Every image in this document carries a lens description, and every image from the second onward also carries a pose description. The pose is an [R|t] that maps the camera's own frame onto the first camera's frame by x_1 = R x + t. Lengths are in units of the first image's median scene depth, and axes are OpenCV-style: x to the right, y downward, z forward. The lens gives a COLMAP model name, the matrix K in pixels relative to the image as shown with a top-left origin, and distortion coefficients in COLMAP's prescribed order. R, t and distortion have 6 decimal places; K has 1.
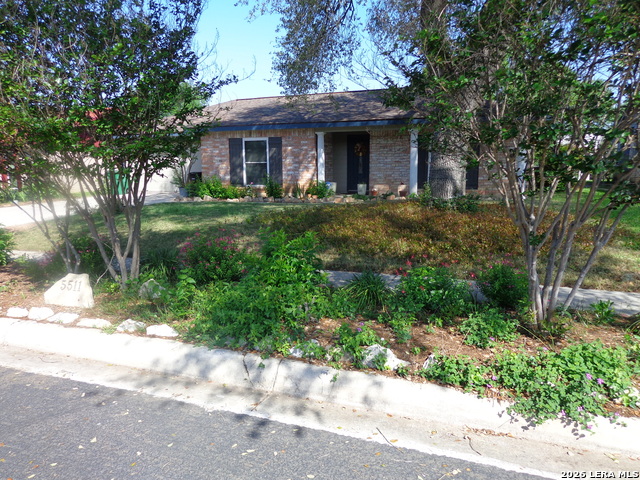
lens RADIAL K [[446.2, 0, 320.9], [0, 446.2, 238.0], [0, 0, 1]] dist [0.008501, 0.005663]
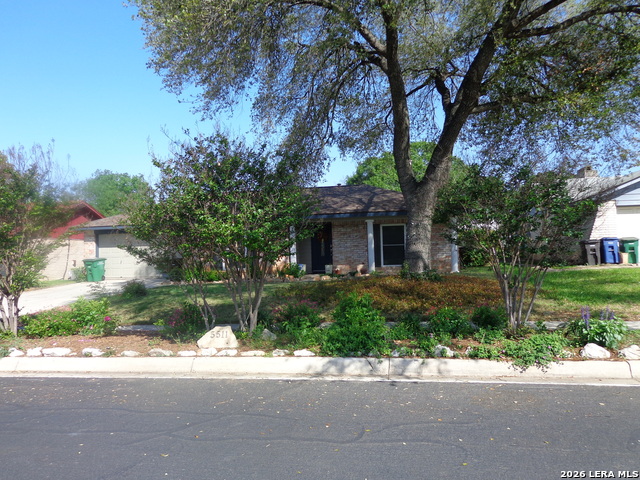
lens RADIAL K [[446.2, 0, 319.6], [0, 446.2, 242.0], [0, 0, 1]] dist [0.008501, 0.005663]
pose [[0.984171, -0.018851, 0.176218, -0.494610], [0.049352, 0.984147, -0.170349, 0.075418], [-0.170213, 0.176349, 0.969499, -0.586848]]
